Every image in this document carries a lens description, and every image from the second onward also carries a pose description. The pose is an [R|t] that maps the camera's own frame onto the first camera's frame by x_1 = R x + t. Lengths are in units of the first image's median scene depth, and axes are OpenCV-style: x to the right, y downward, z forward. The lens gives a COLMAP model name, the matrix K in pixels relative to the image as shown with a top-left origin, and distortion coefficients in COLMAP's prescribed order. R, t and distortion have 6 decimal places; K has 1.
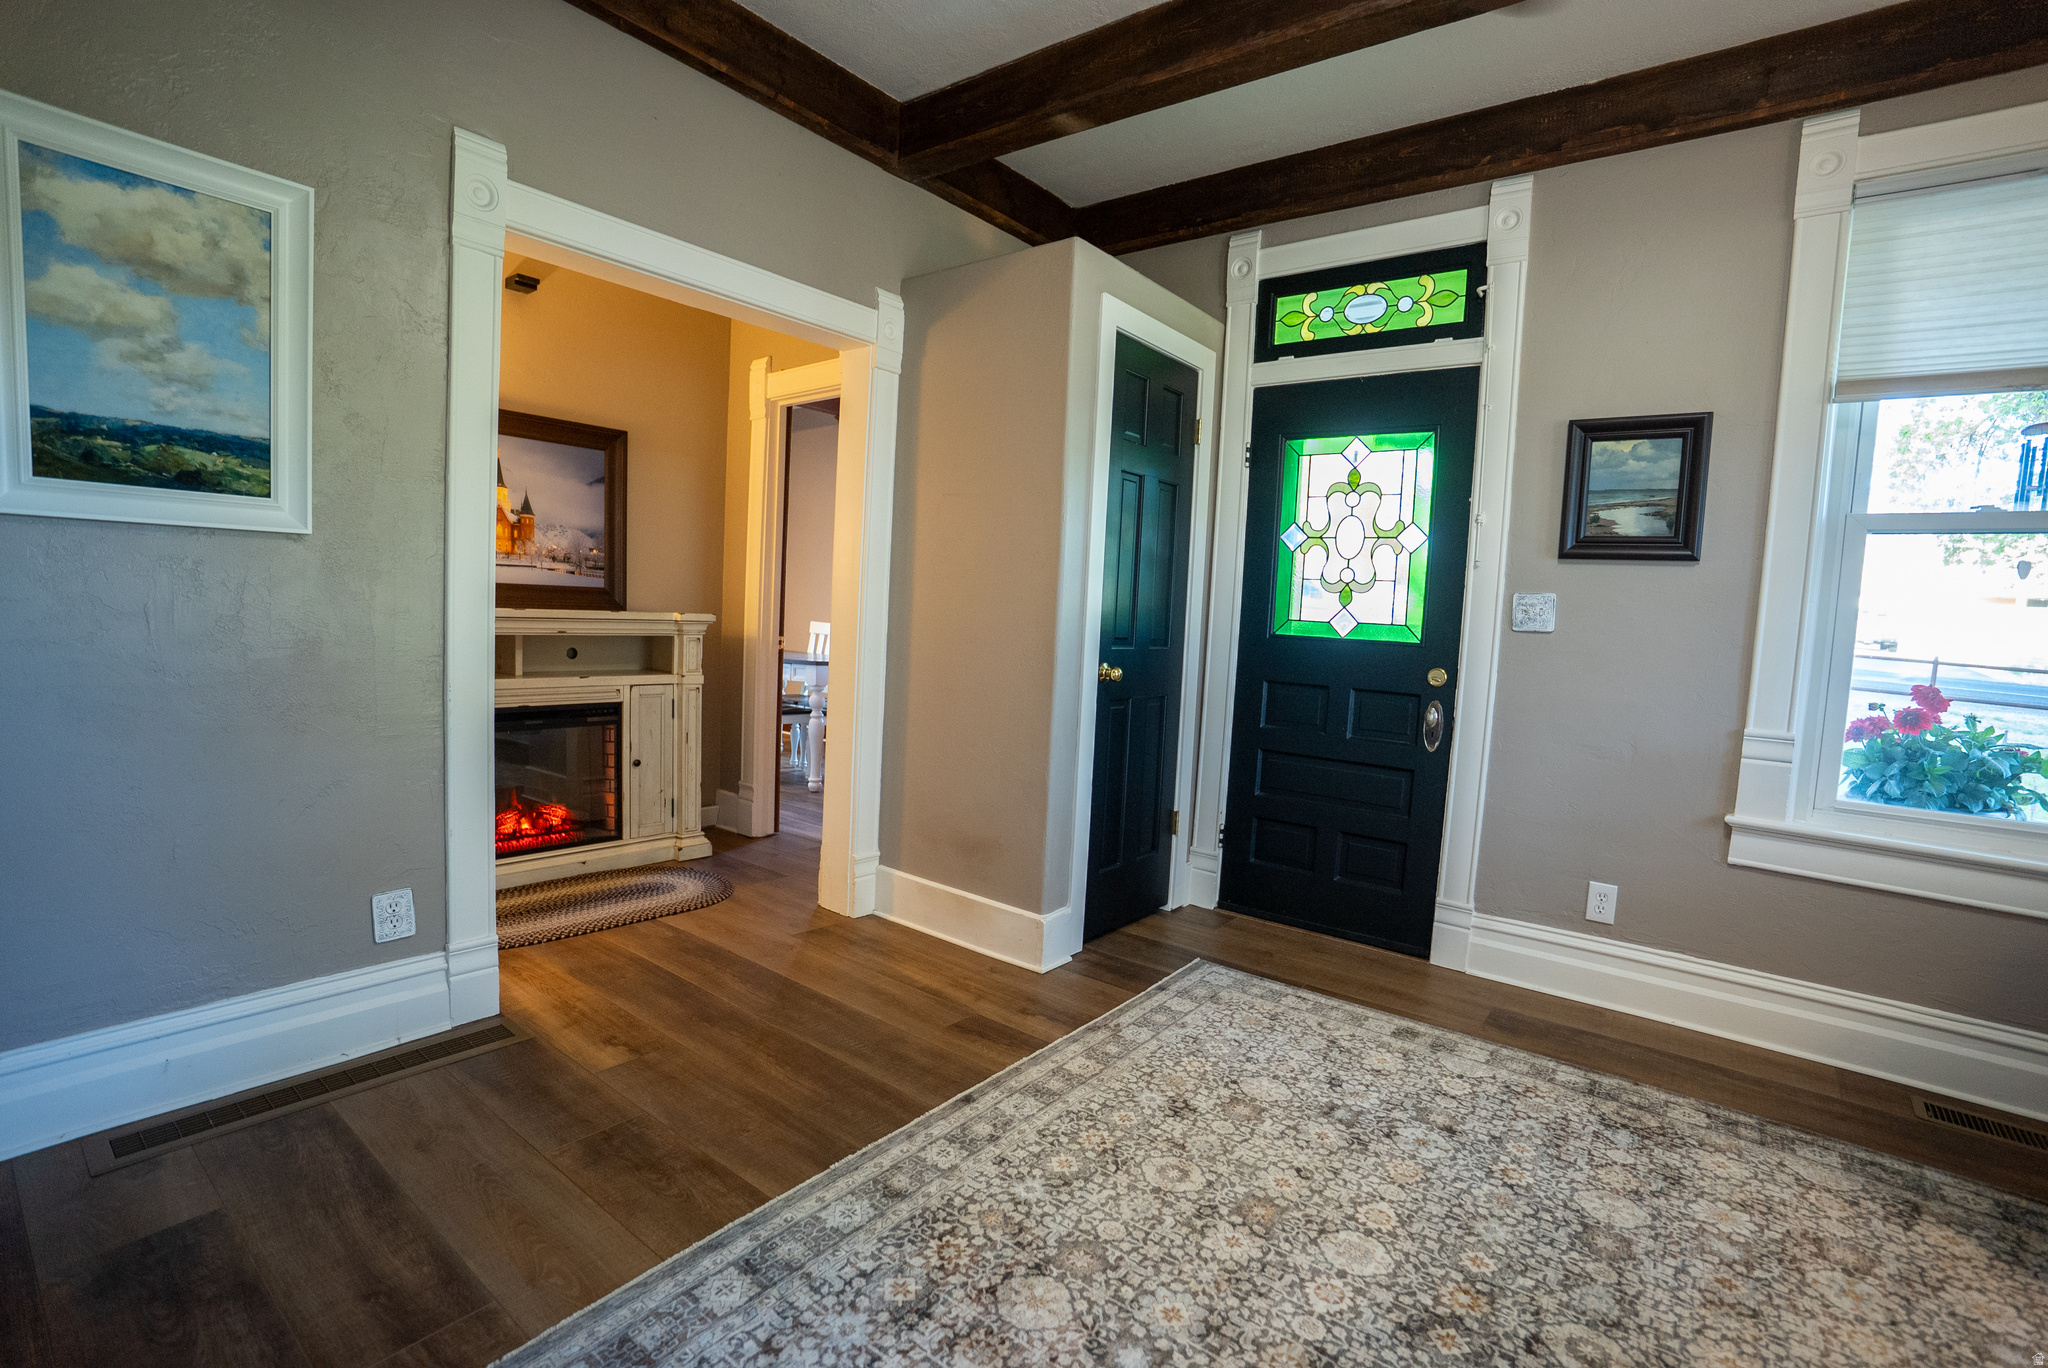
lens RADIAL K [[945.3, 0, 1025.7], [0, 945.3, 686.4], [0, 0, 1]] dist [-0.081209, 0.028851]
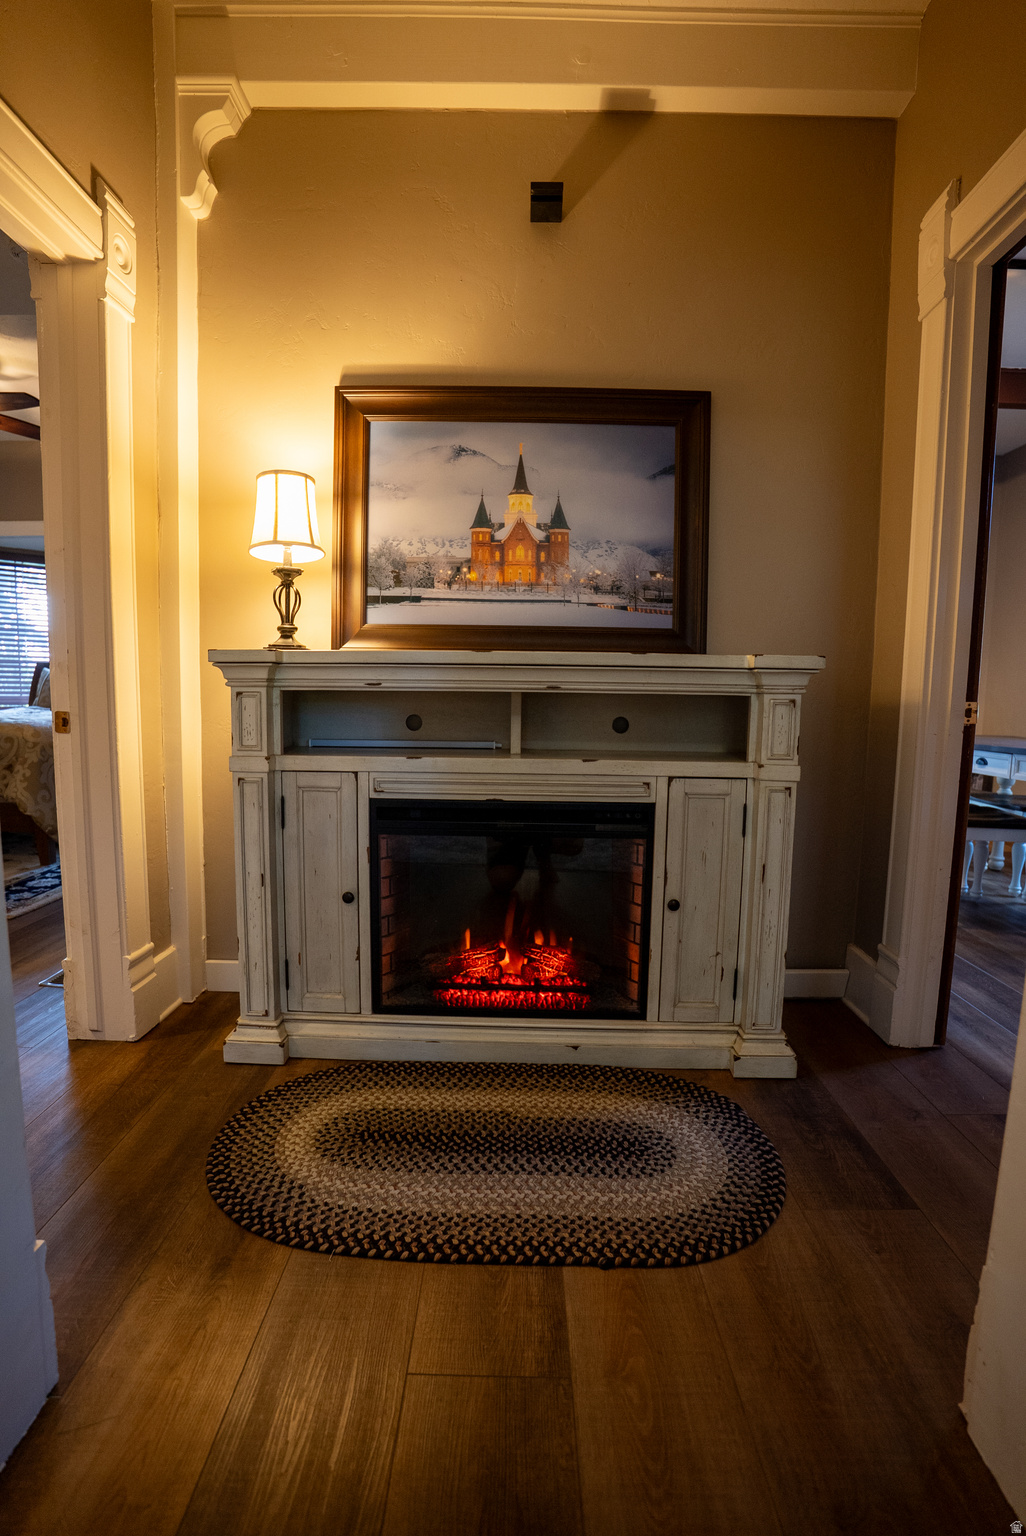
lens RADIAL K [[708.9, 0, 518.8], [0, 708.9, 769.7], [0, 0, 1]] dist [-0.081209, 0.028851]
pose [[0.615904, 0.050605, -0.786194, -0.119612], [-0.048010, 0.998491, 0.026659, -0.013015], [0.786357, 0.021326, 0.617404, 0.621365]]
